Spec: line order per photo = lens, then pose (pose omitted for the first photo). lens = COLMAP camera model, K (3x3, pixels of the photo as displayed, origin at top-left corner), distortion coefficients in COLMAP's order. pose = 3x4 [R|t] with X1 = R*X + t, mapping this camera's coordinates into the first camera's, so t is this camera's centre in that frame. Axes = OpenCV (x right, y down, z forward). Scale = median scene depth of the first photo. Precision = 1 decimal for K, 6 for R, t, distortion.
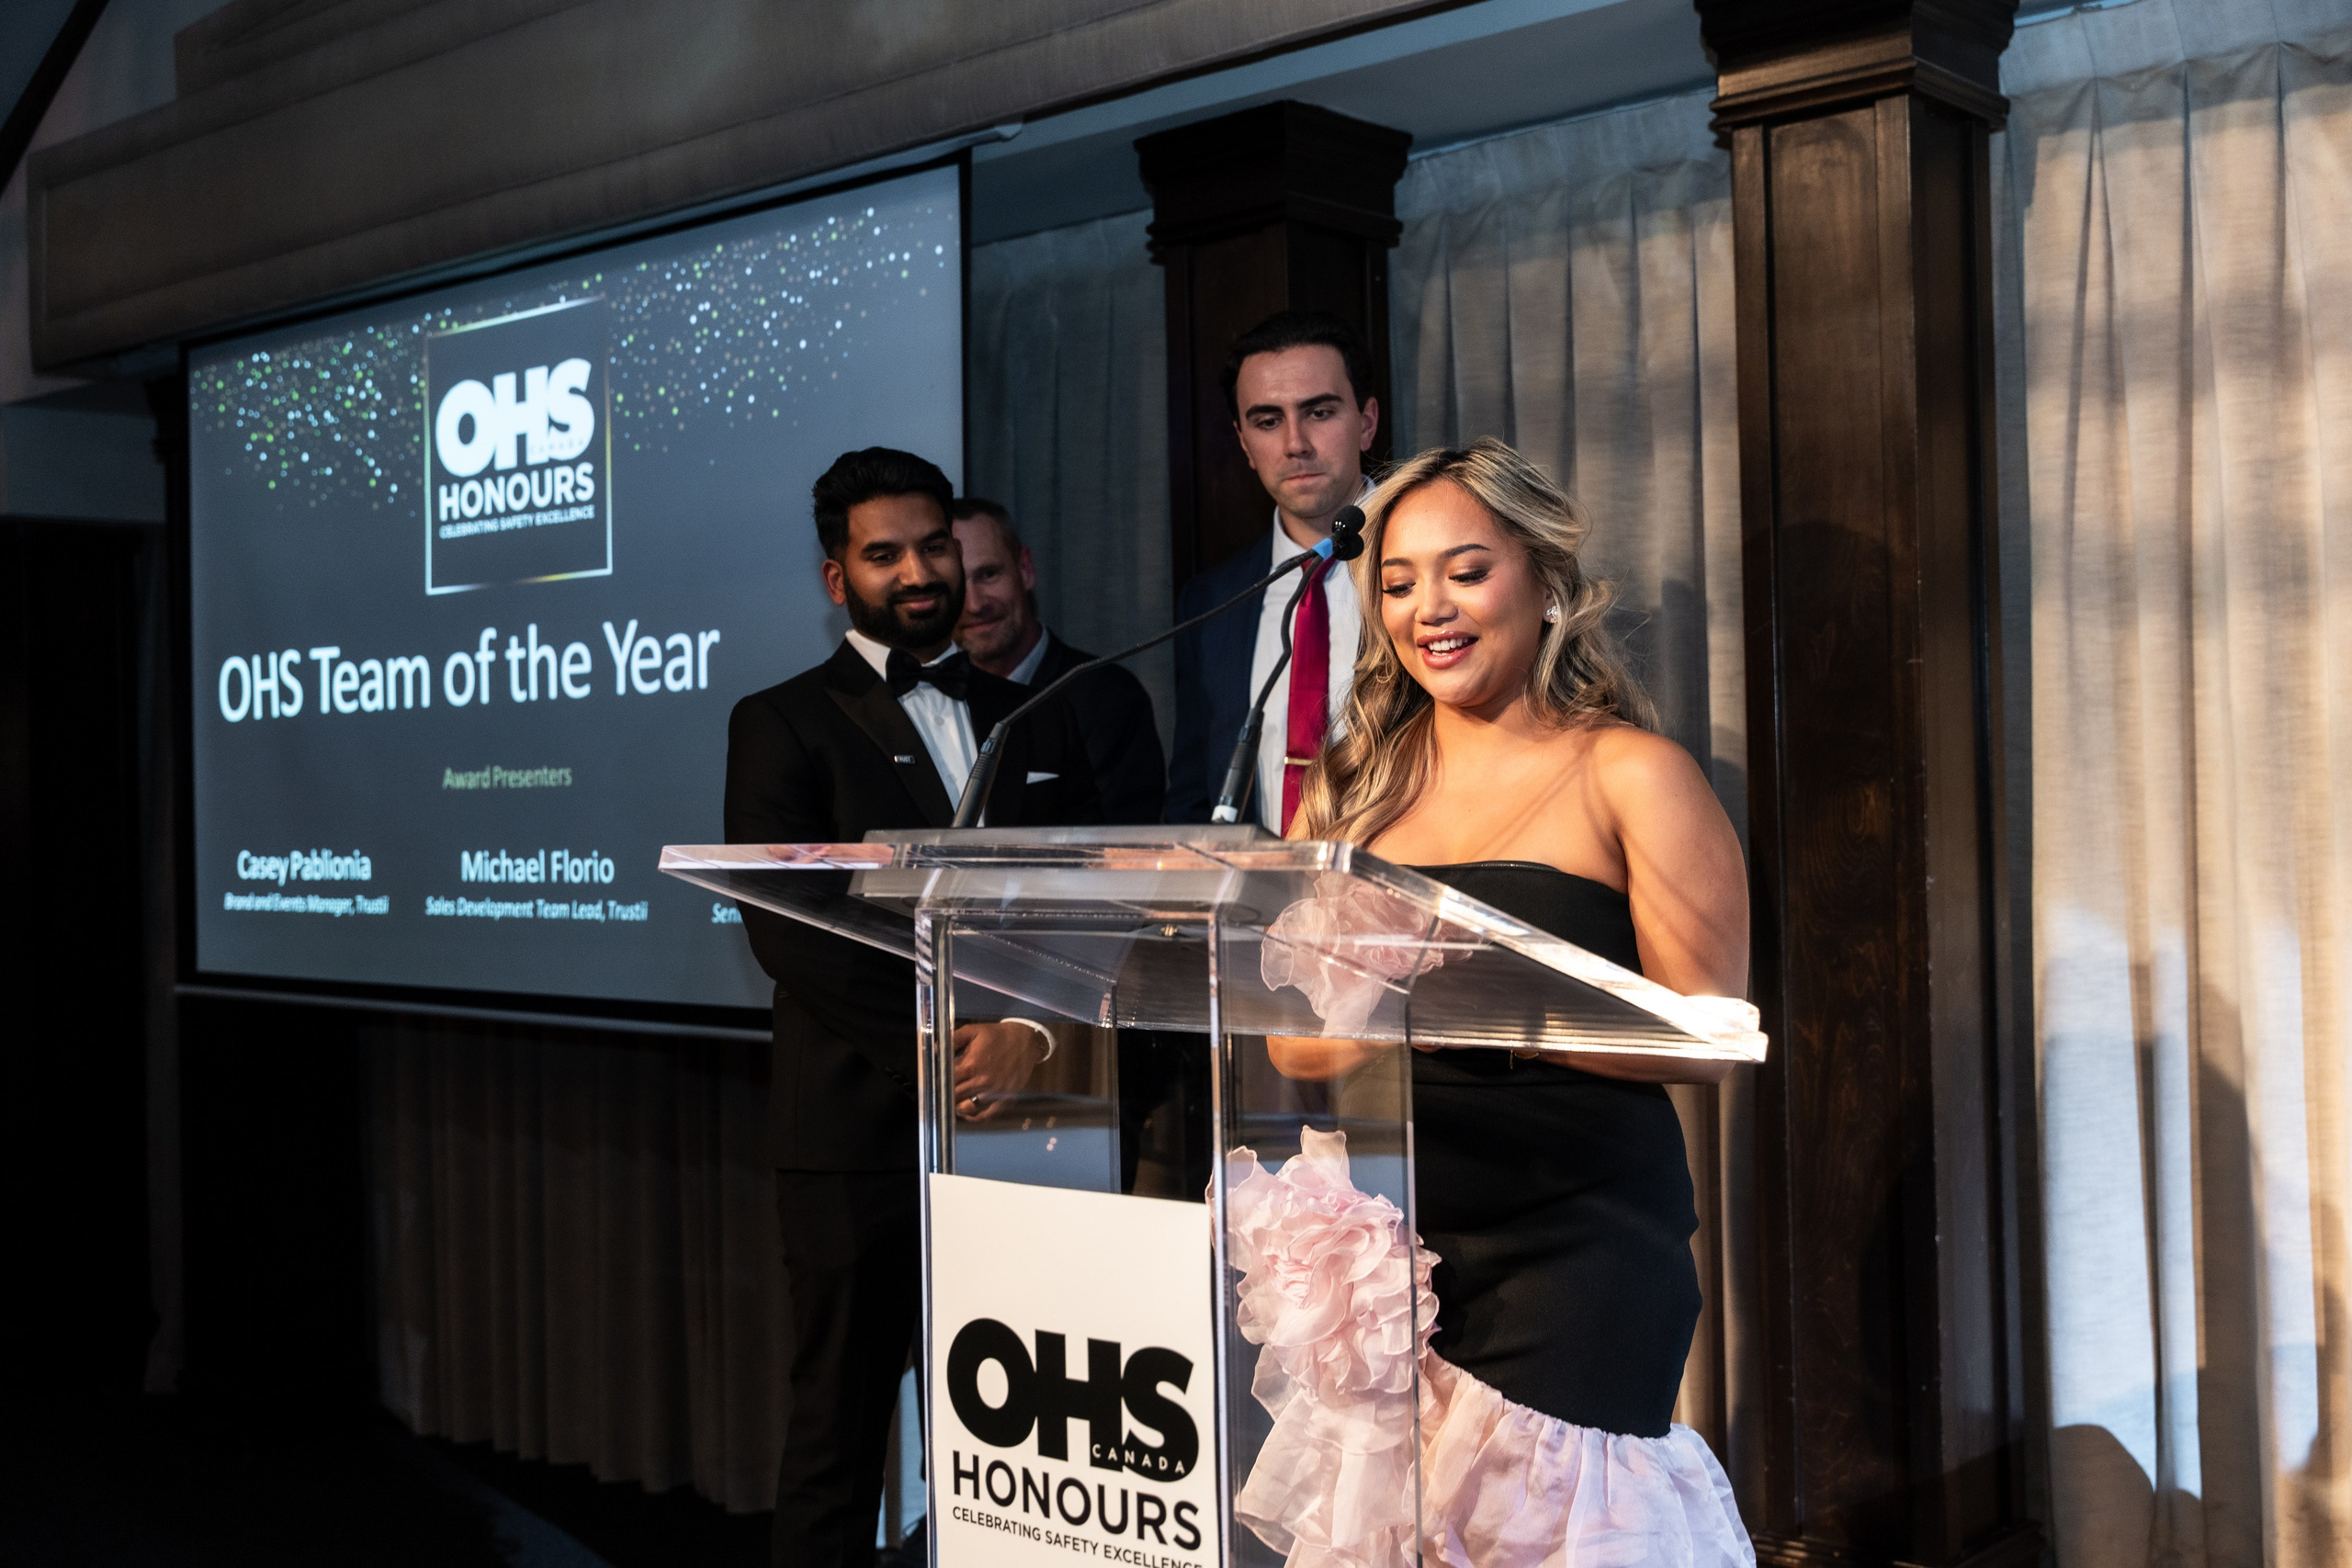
lens RADIAL K [[2564.7, 0, 1176.0], [0, 2564.7, 784.0], [0, 0, 1]] dist [-0.004560, 0.044451]
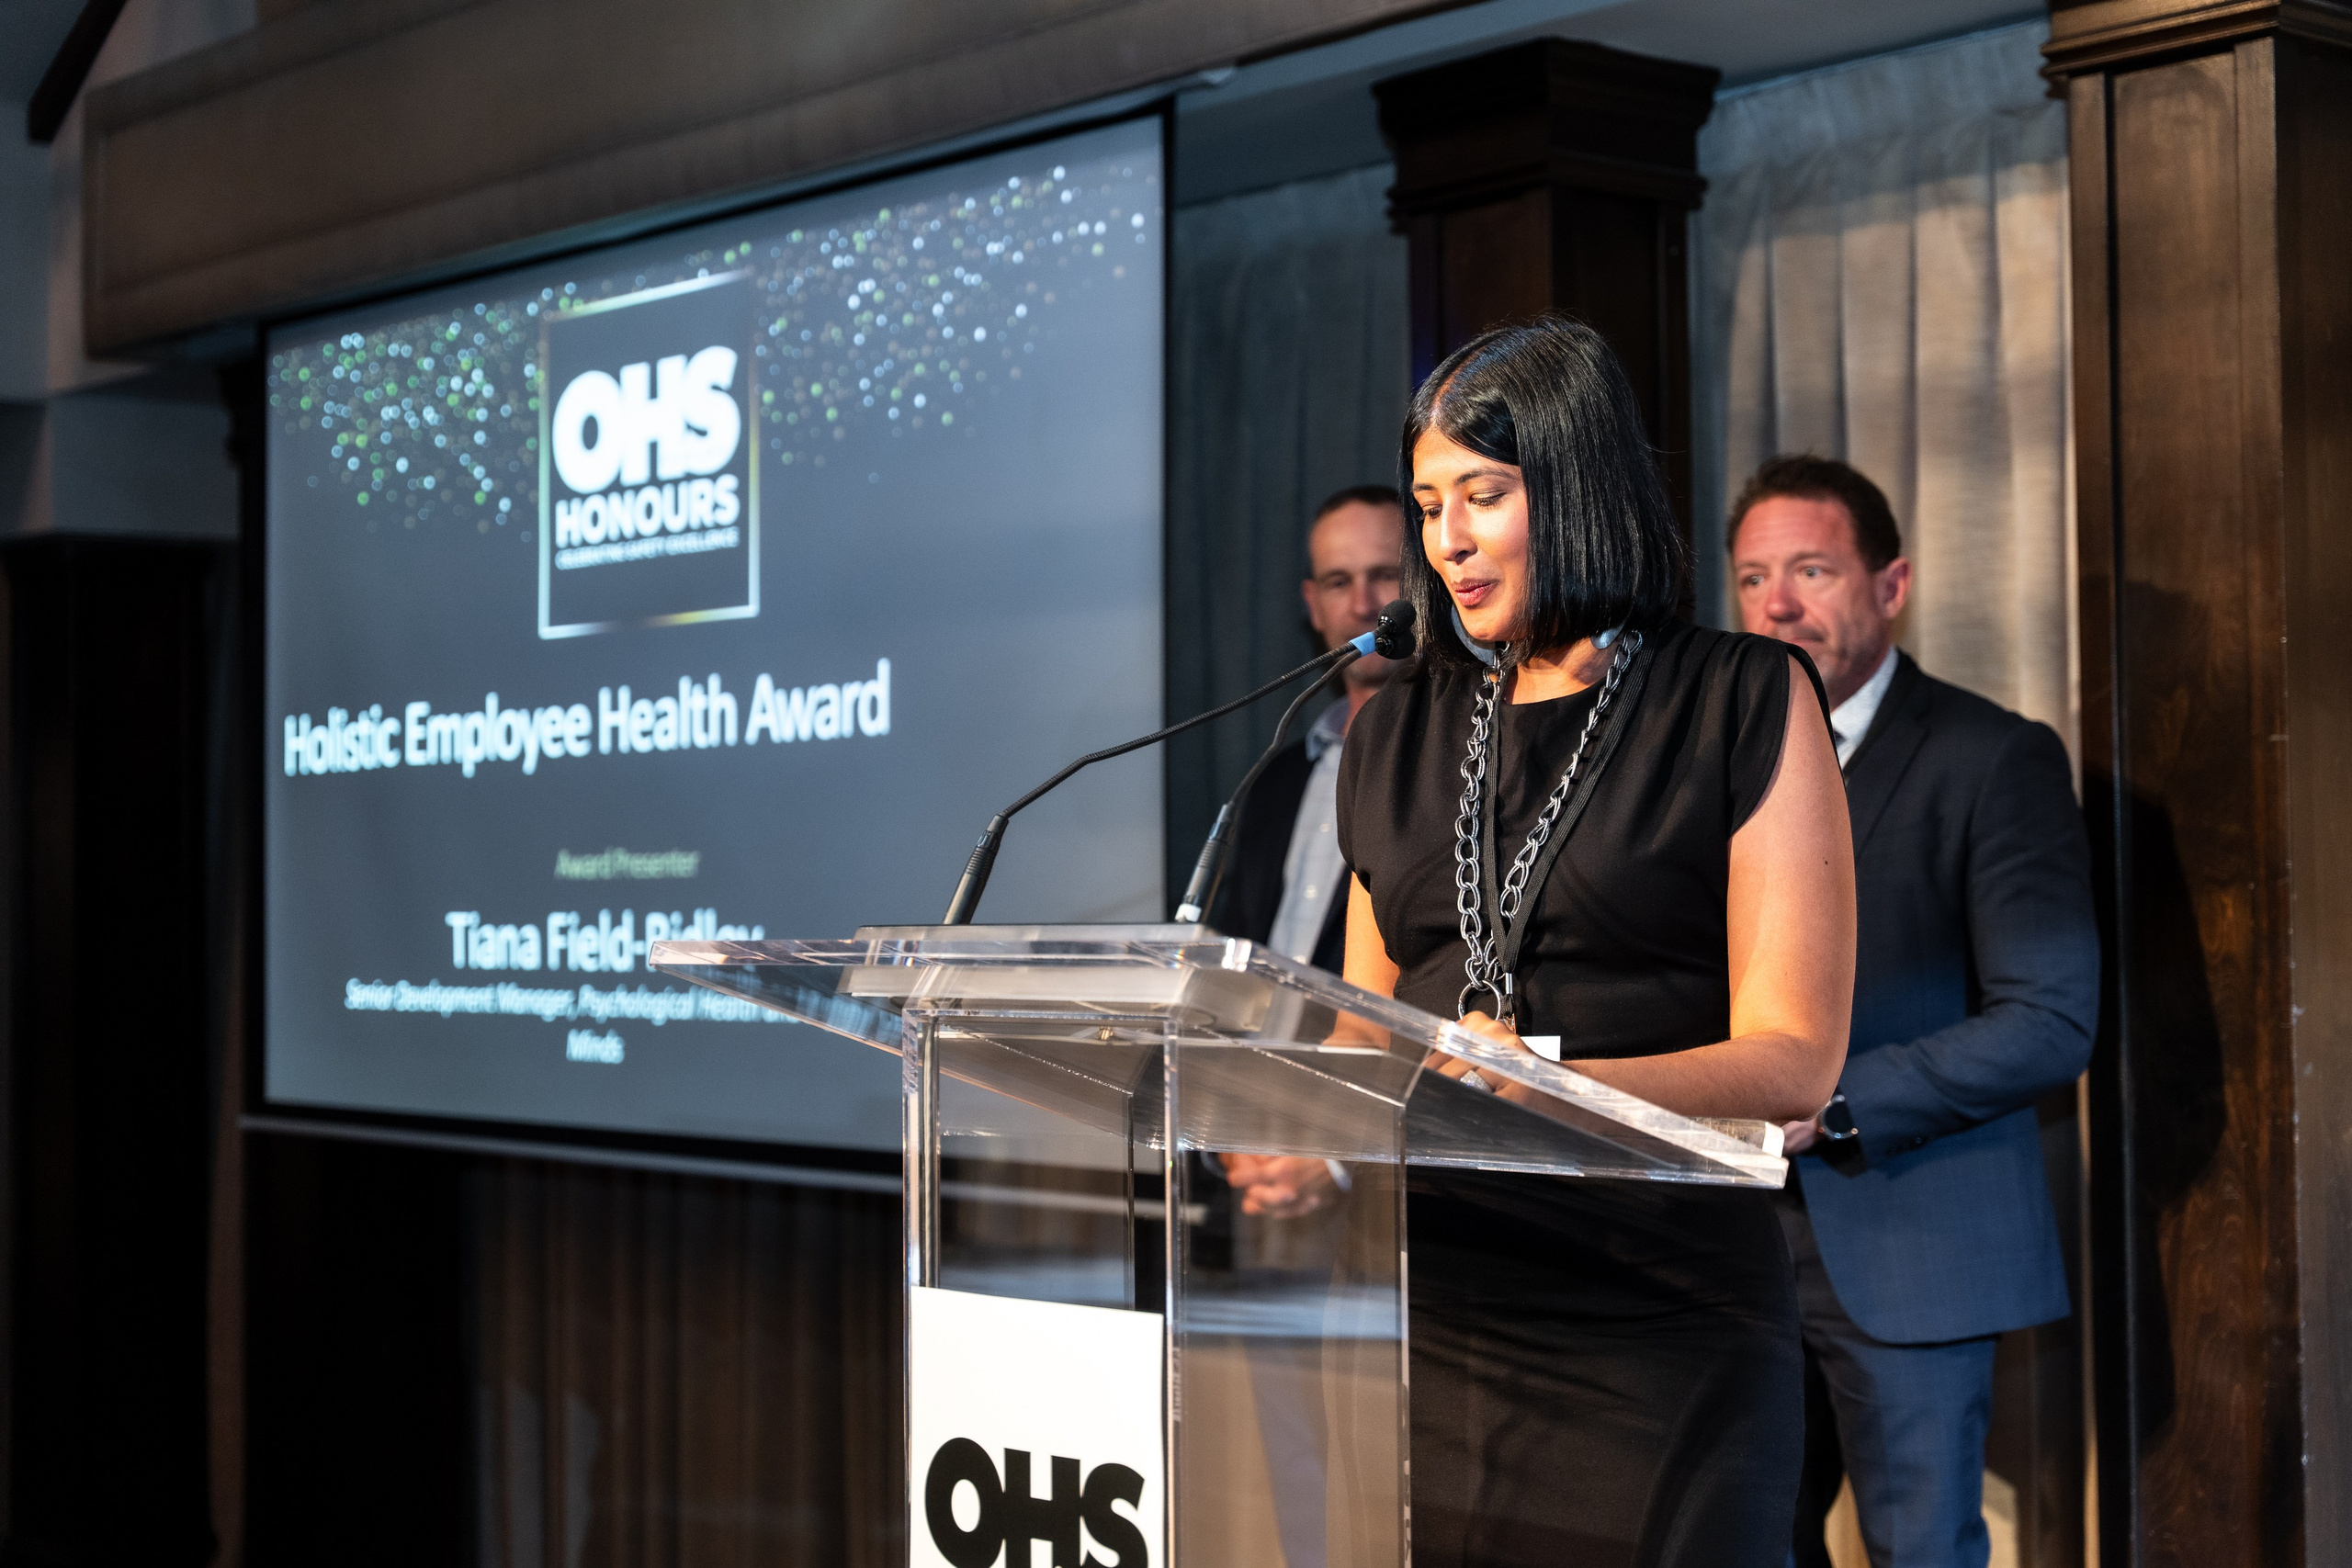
lens RADIAL K [[3662.2, 0, 1176.0], [0, 3662.2, 784.0], [0, 0, 1]] dist [0.037638, -0.010878]
pose [[0.990819, 0.006997, -0.135014, 0.092815], [-0.010403, 0.999645, -0.024541, -0.001455], [0.134795, 0.025720, 0.990540, -0.173021]]
